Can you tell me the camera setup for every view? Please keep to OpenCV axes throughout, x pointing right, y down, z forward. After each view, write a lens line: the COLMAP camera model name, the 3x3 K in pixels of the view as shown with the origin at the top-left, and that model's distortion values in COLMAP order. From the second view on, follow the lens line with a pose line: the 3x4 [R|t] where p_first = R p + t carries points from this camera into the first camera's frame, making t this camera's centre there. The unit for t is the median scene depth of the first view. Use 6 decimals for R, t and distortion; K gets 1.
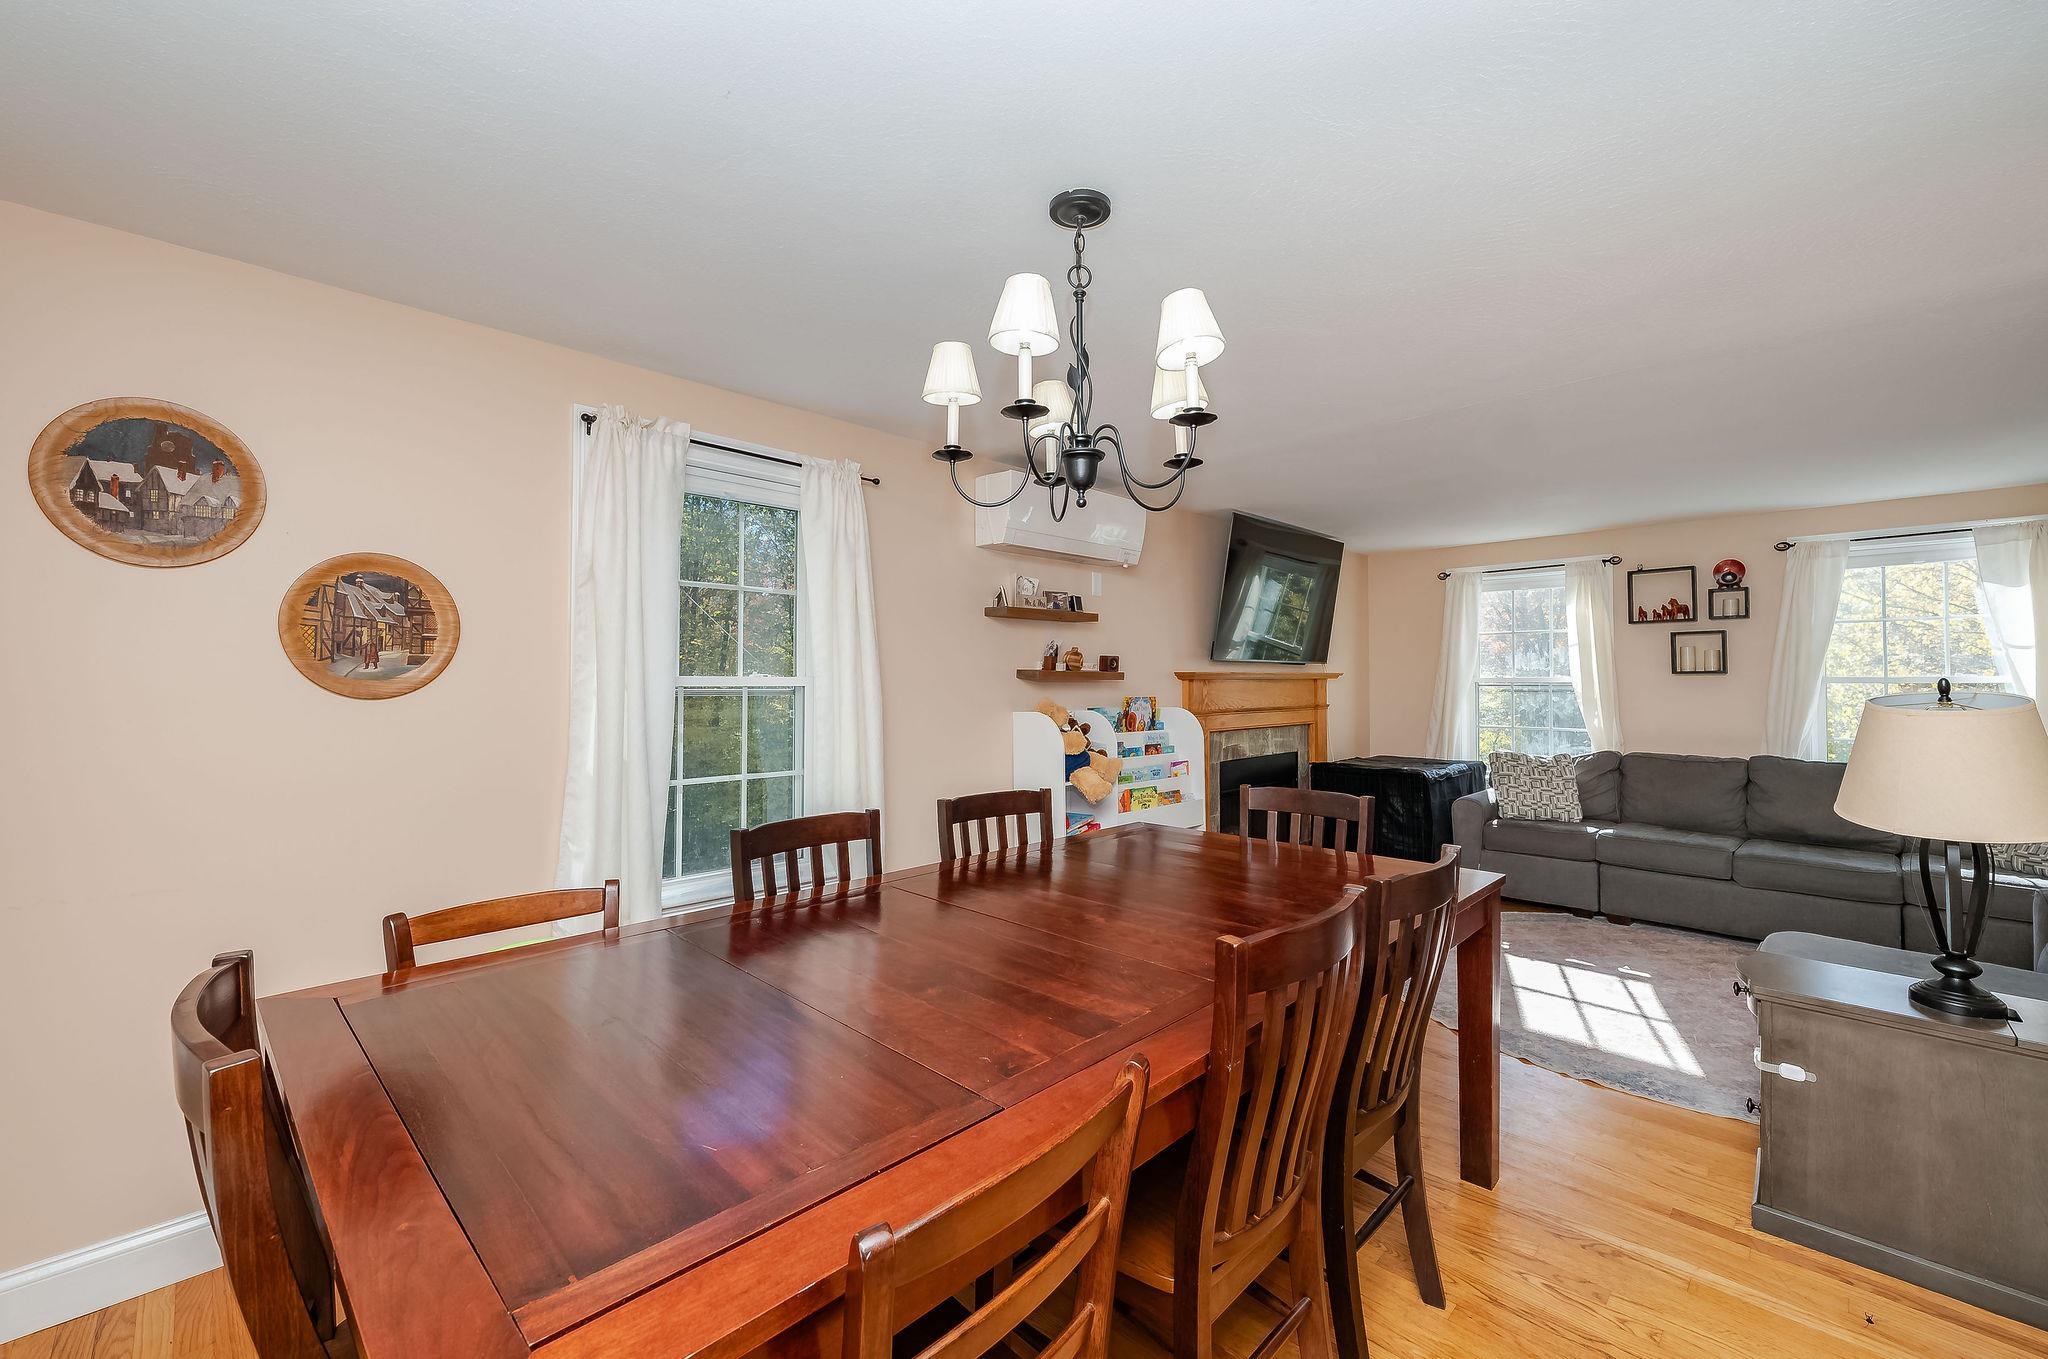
lens RADIAL K [[803.5, 0, 1024.0], [0, 803.5, 679.5], [0, 0, 1]] dist [0.000198, 0.000061]
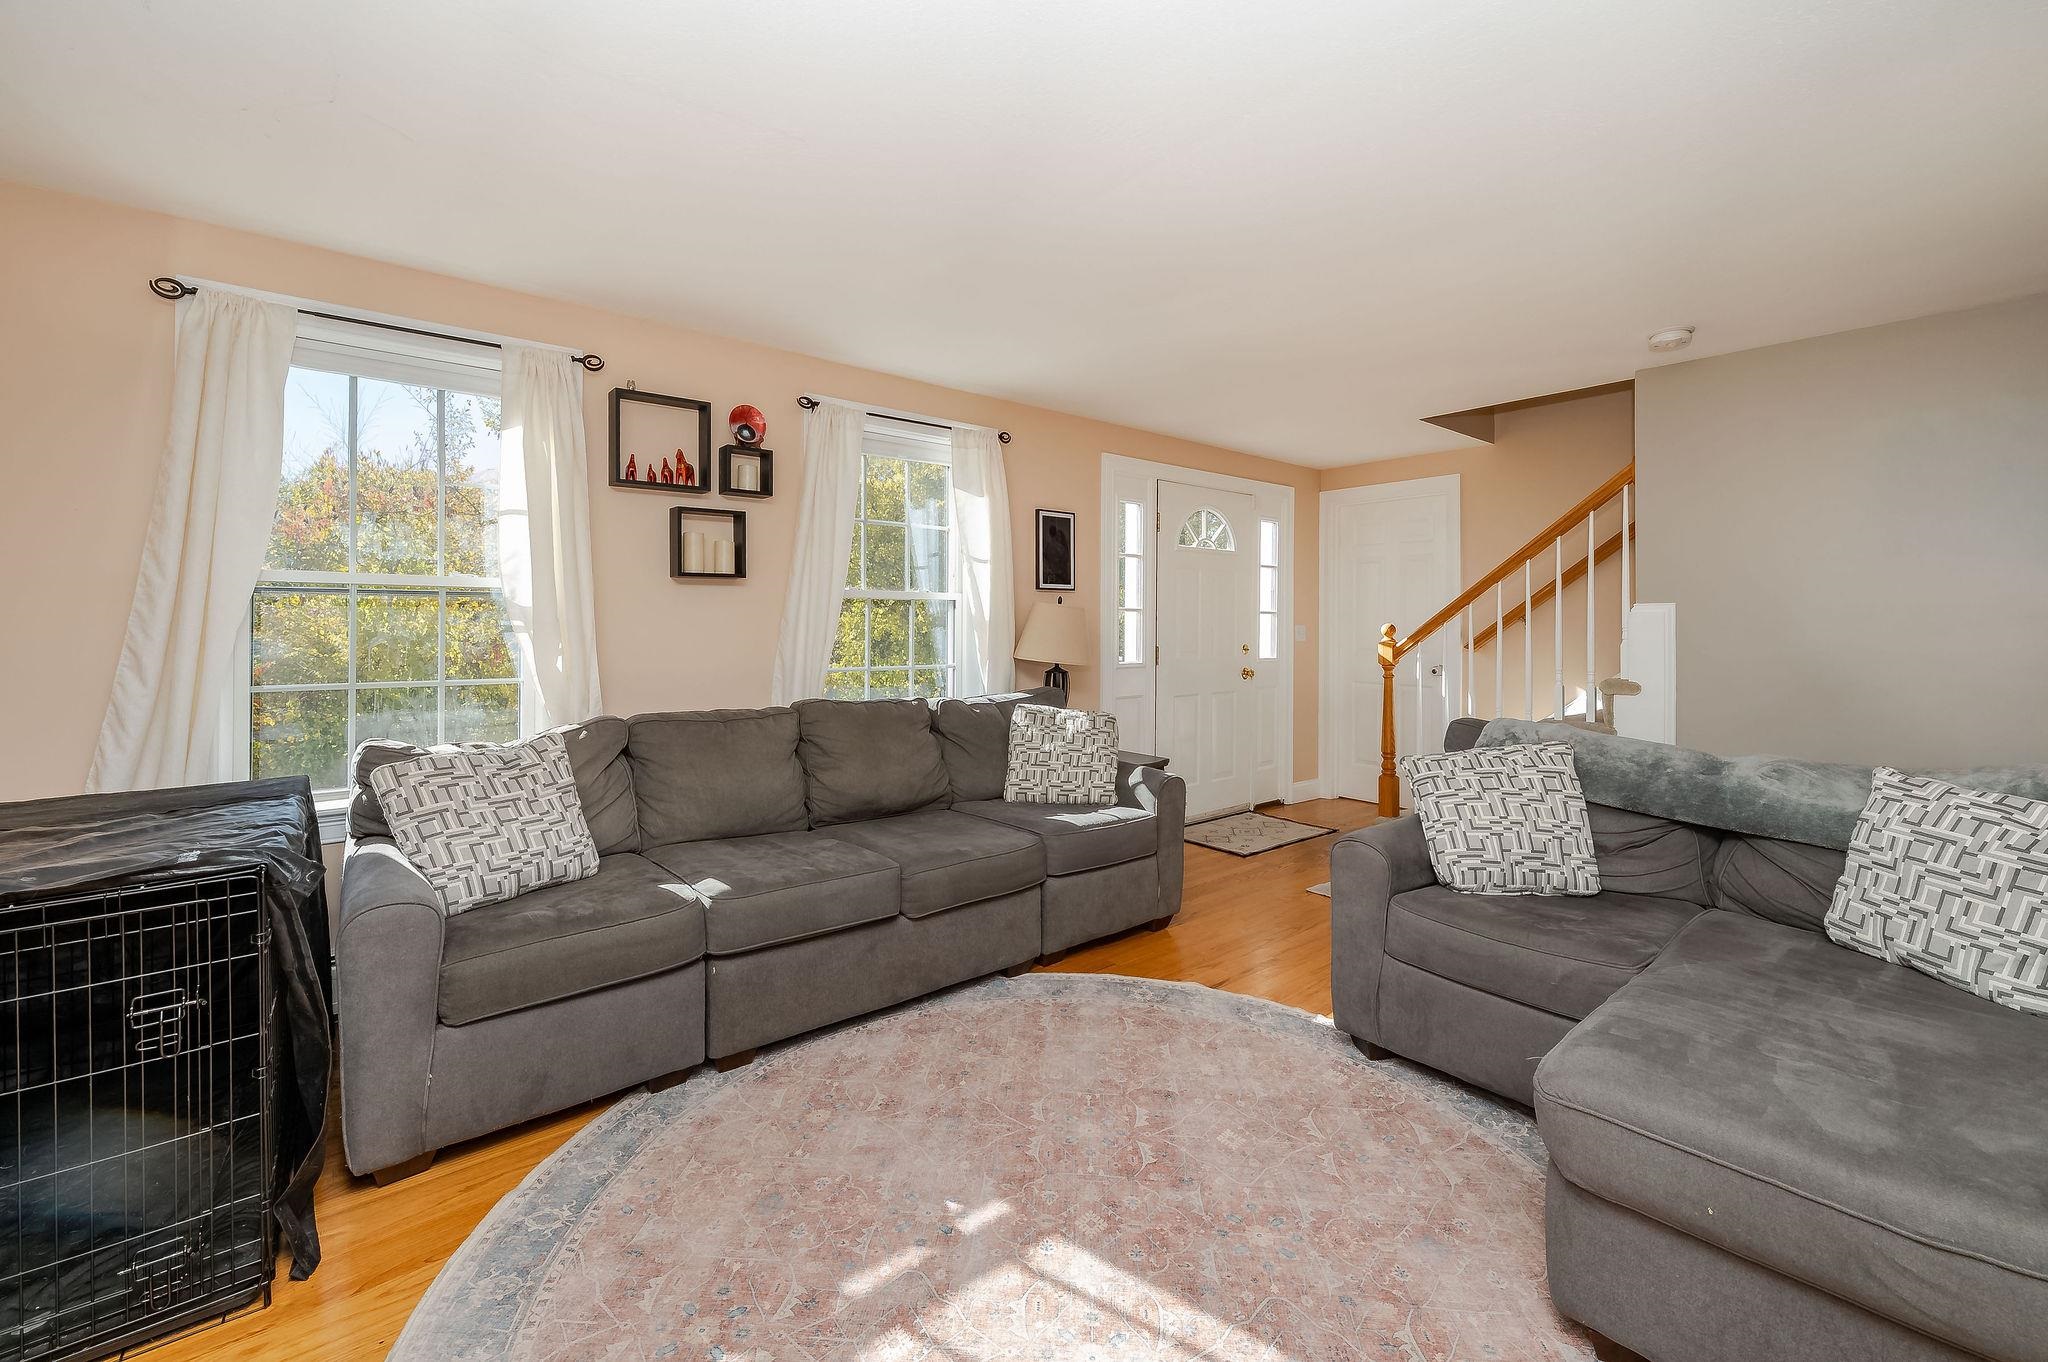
lens RADIAL K [[827.8, 0, 1022.2], [0, 827.8, 615.9], [0, 0, 1]] dist [0.000358, -0.000032]
pose [[0.102506, 0.015446, 0.994612, 0.227082], [-0.008461, 0.999857, -0.014655, 0.030752], [-0.994696, -0.006913, 0.102622, 0.702145]]
